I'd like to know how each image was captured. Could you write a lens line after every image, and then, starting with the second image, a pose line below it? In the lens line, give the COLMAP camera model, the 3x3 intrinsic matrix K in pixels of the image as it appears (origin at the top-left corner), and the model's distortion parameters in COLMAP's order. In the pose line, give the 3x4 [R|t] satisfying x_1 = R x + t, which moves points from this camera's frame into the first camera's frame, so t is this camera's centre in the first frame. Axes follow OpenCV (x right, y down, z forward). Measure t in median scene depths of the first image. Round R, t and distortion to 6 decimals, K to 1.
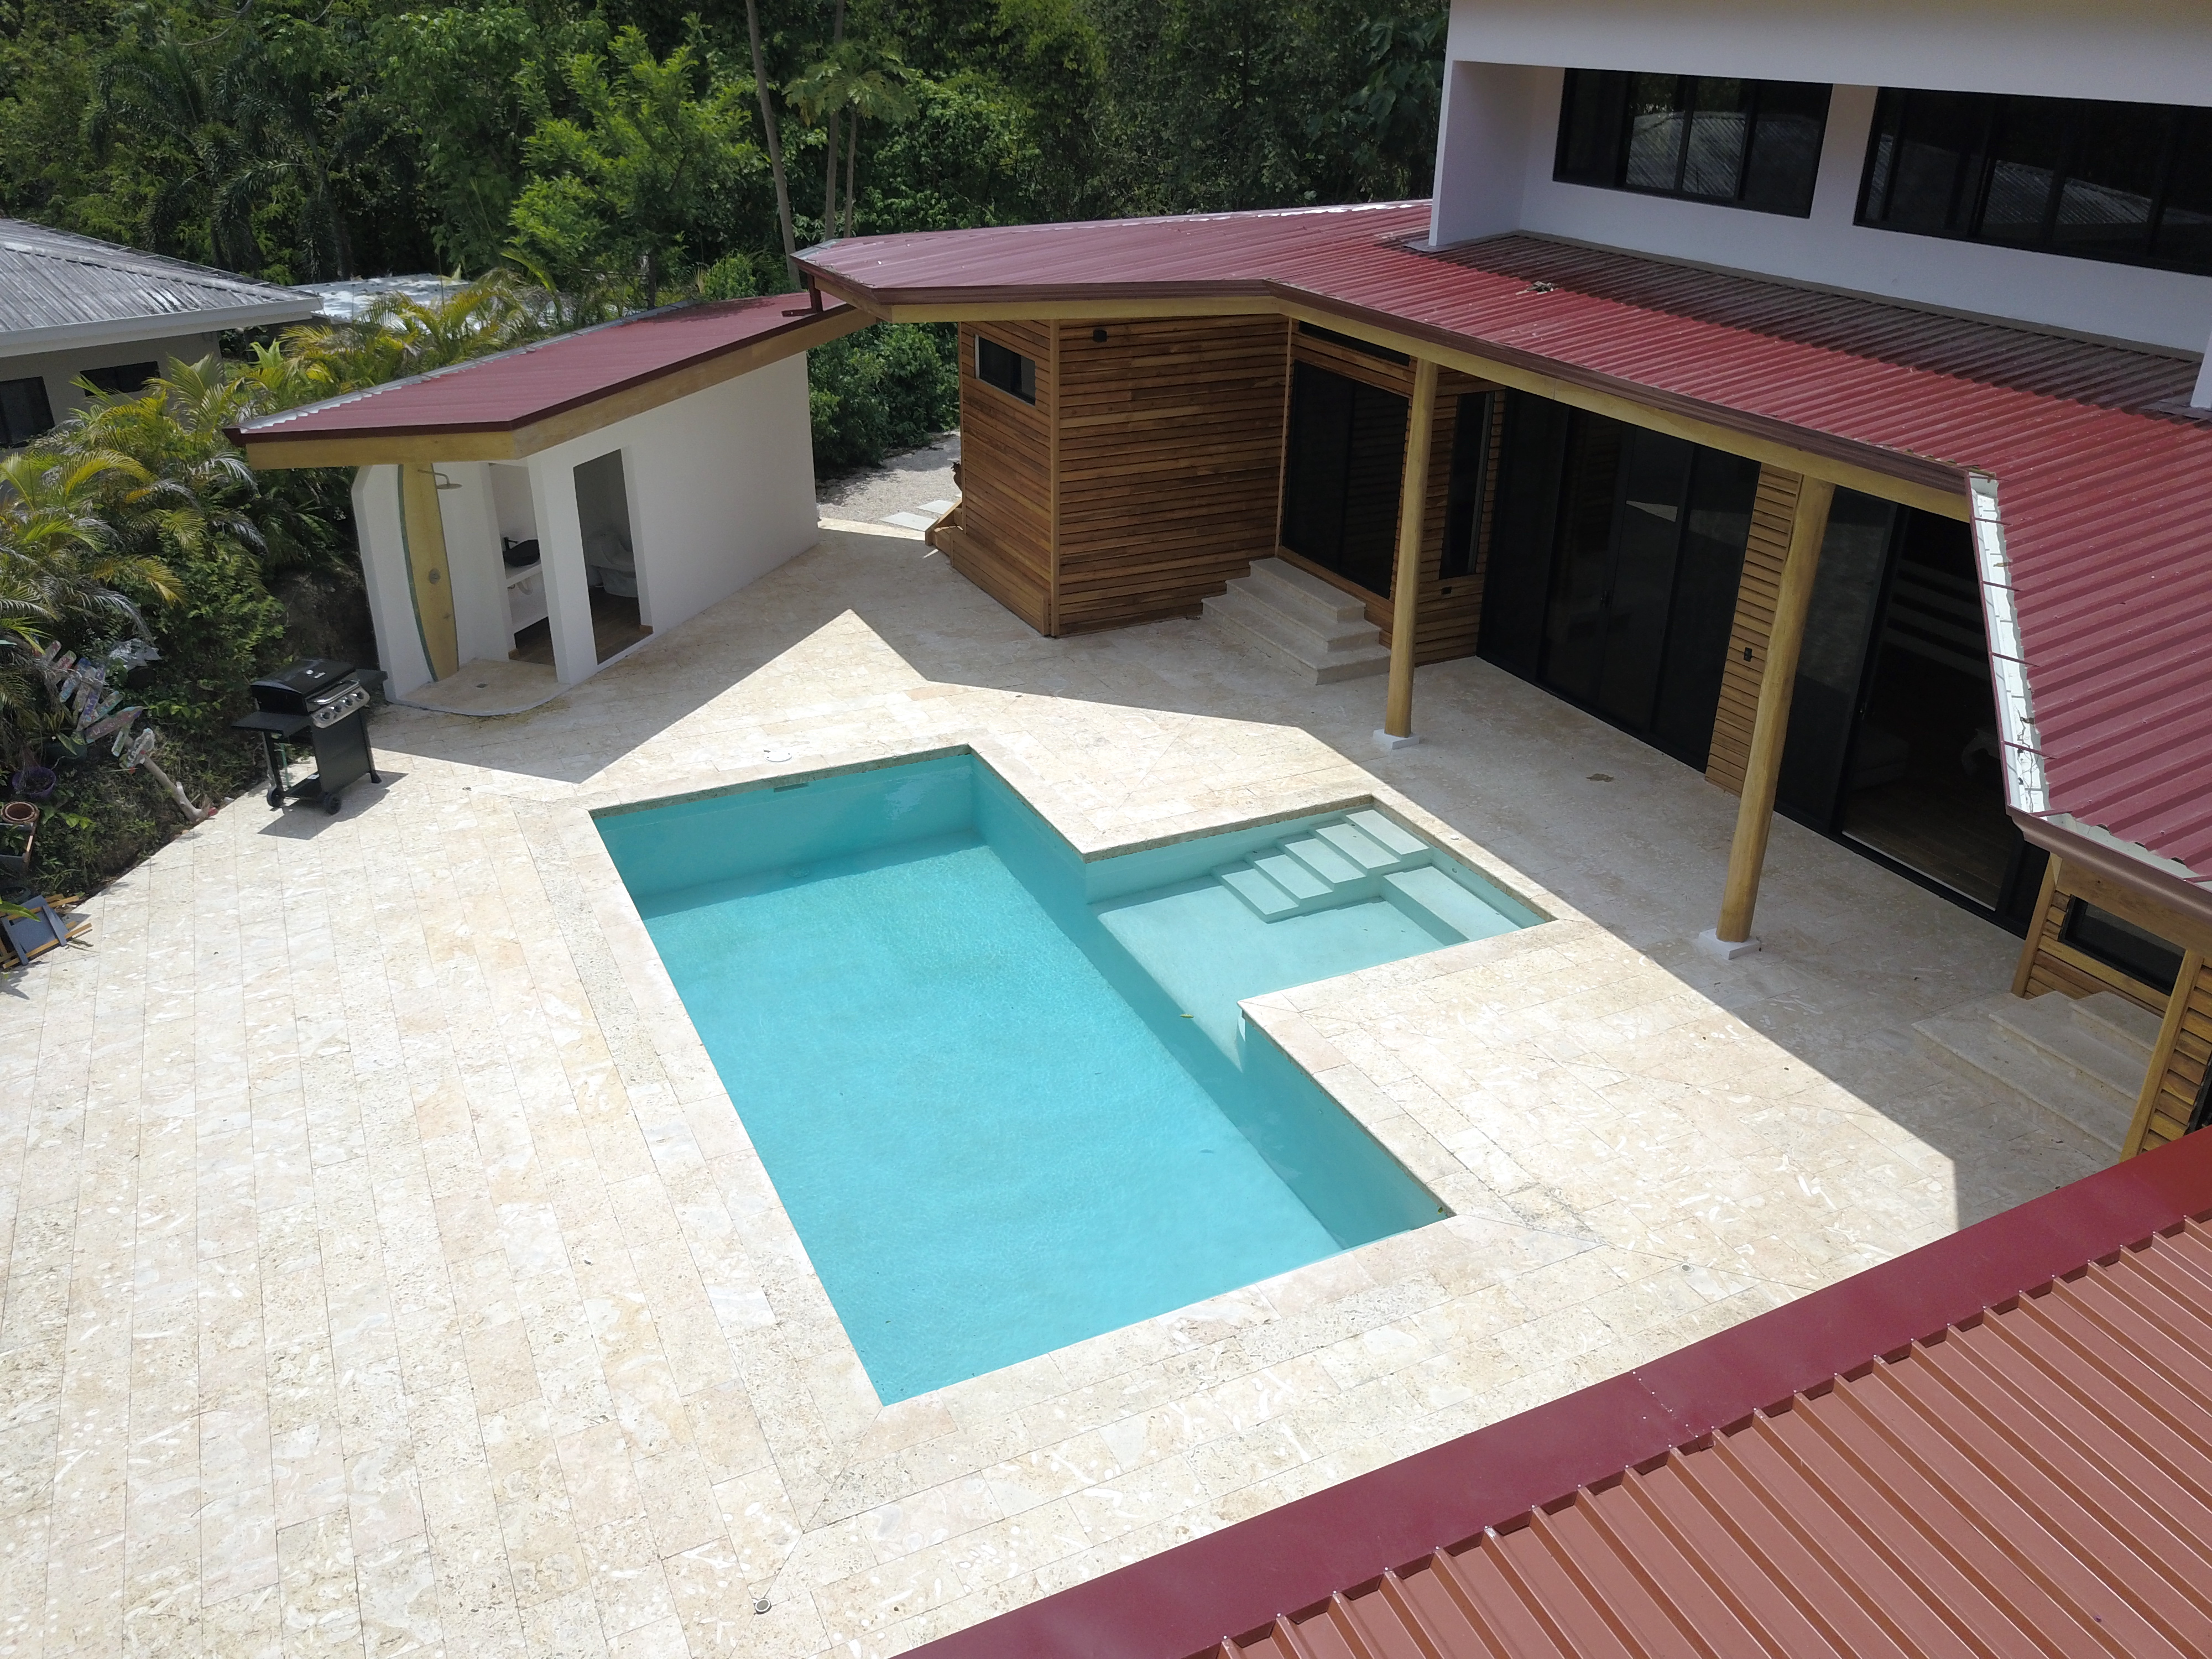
lens RADIAL K [[1713.7, 0, 1106.0], [0, 1713.7, 829.5], [0, 0, 1]] dist [-0.000308, -0.005250]
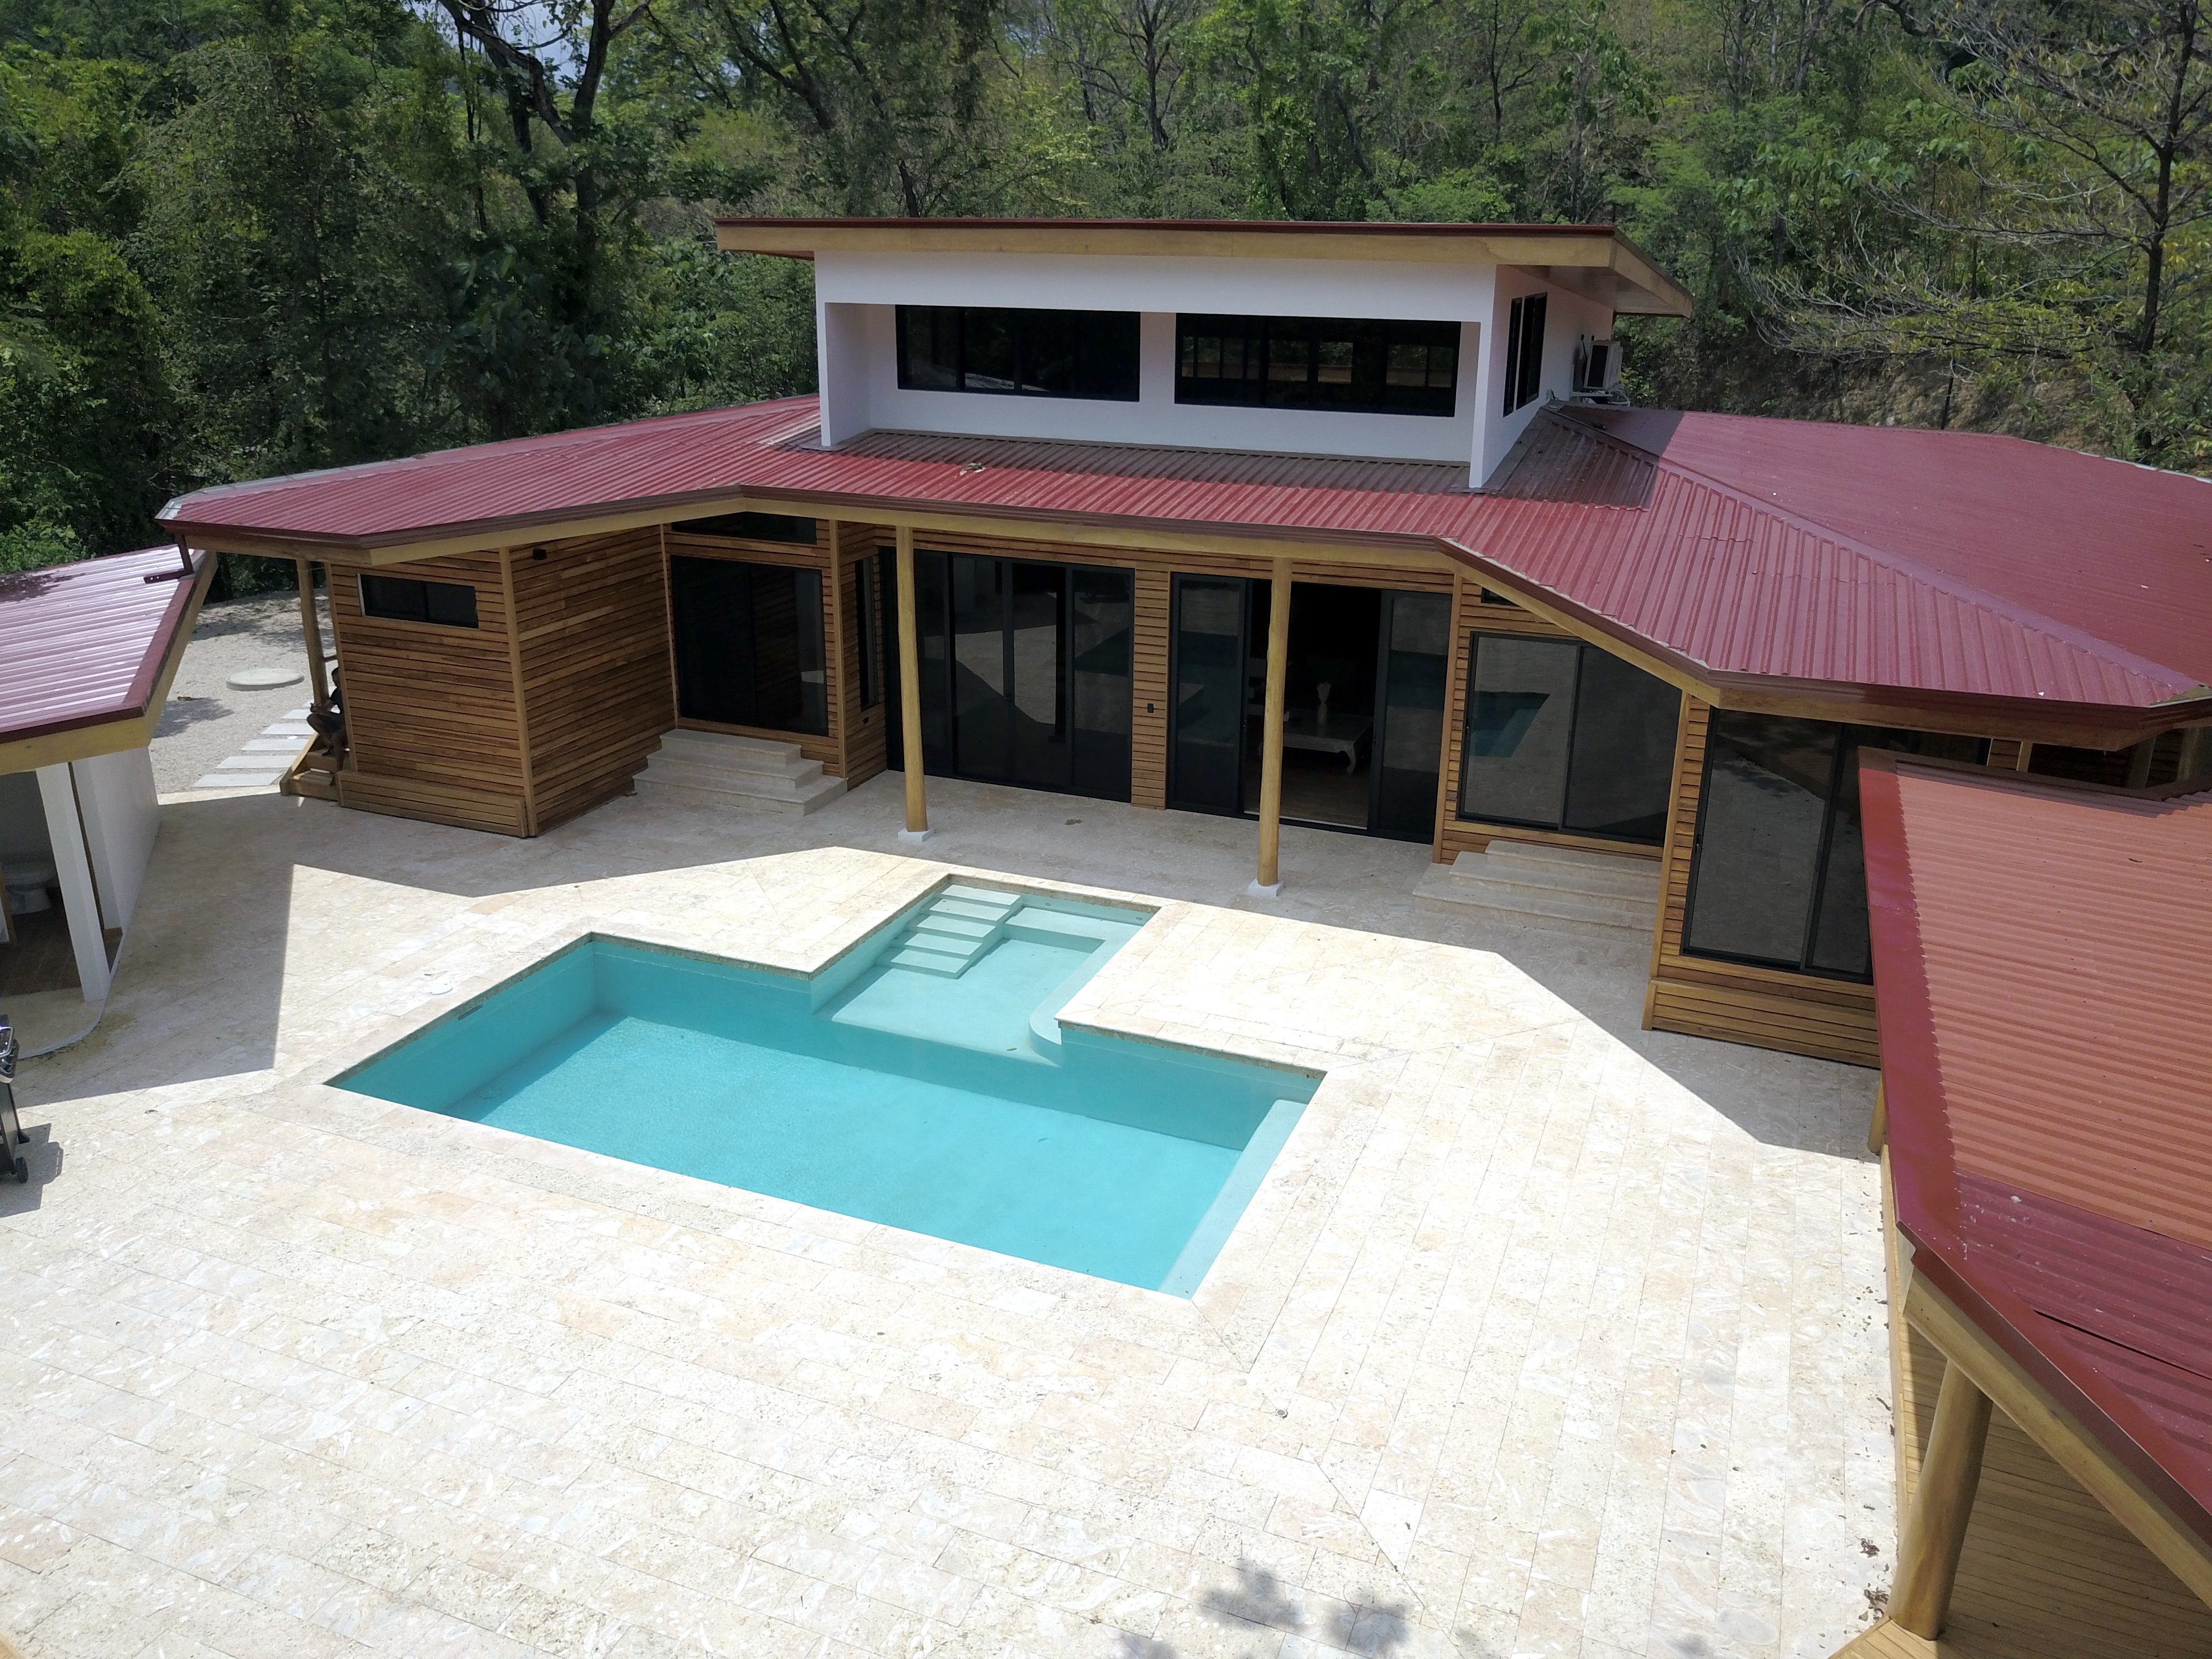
lens RADIAL K [[1692.3, 0, 1106.0], [0, 1692.3, 829.5], [0, 0, 1]] dist [0.127781, -0.264589]
pose [[0.747621, -0.230443, 0.622863, -0.490934], [0.292497, 0.956262, 0.002708, -0.019709], [-0.596245, 0.180161, 0.782326, -0.038150]]
